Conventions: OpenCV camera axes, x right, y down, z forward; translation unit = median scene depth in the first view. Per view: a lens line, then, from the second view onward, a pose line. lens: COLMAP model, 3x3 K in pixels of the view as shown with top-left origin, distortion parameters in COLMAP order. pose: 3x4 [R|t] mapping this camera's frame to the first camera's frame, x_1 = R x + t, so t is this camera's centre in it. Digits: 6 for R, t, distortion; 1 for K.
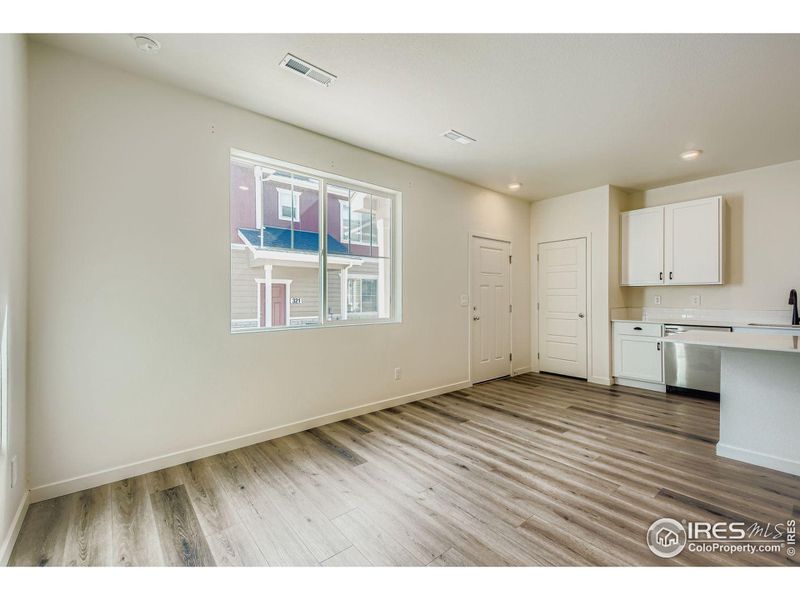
lens RADIAL K [[340.6, 0, 396.1], [0, 340.6, 298.2], [0, 0, 1]] dist [0.040104, -0.017955]
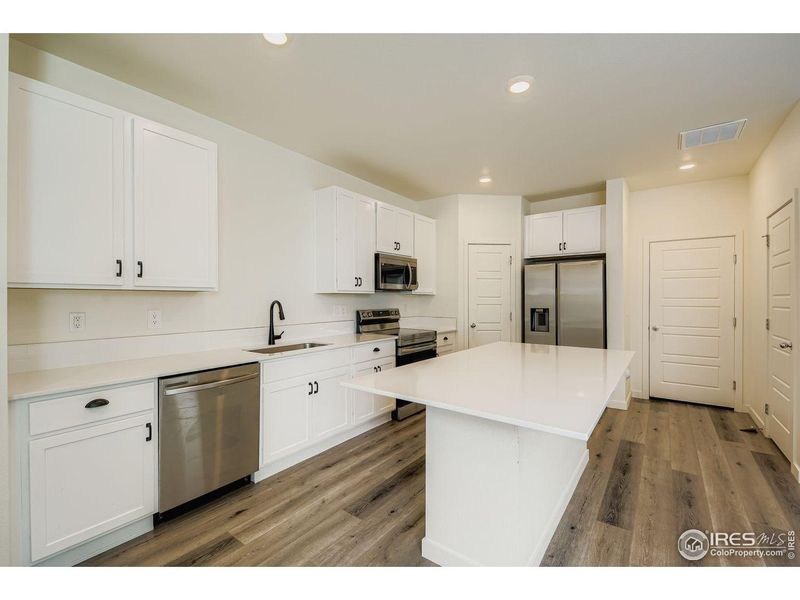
lens RADIAL K [[350.3, 0, 395.5], [0, 350.3, 299.1], [0, 0, 1]] dist [0.037115, -0.019949]
pose [[-0.240221, 0.001273, 0.970717, 0.345840], [0.006936, 0.999976, 0.000405, -0.032331], [-0.970693, 0.006830, -0.240224, 1.075230]]
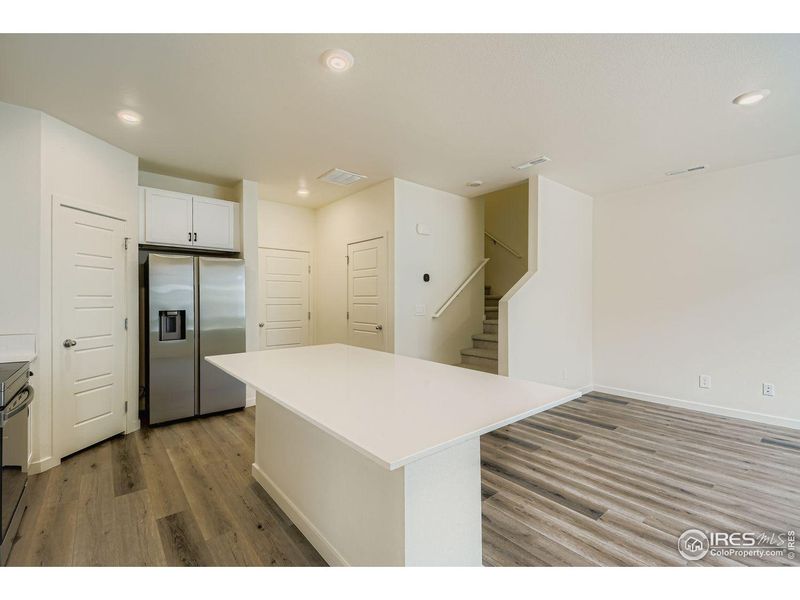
lens RADIAL K [[350.3, 0, 395.5], [0, 350.3, 299.1], [0, 0, 1]] dist [0.037115, -0.019949]
pose [[-0.999952, 0.002854, -0.009338, 0.879212], [0.002778, 0.999964, 0.008075, -0.034382], [0.009361, 0.008049, -0.999924, 1.301002]]
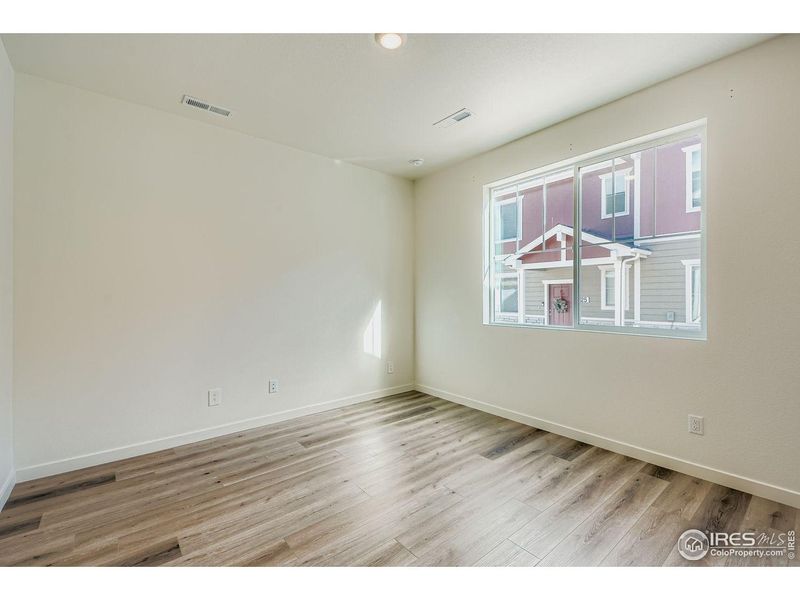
lens RADIAL K [[350.3, 0, 395.5], [0, 350.3, 299.1], [0, 0, 1]] dist [0.037115, -0.019949]
pose [[-0.002862, 0.008400, -0.999961, 0.725372], [-0.001043, 0.999964, 0.008403, -0.001623], [0.999995, 0.001067, -0.002853, 0.554747]]
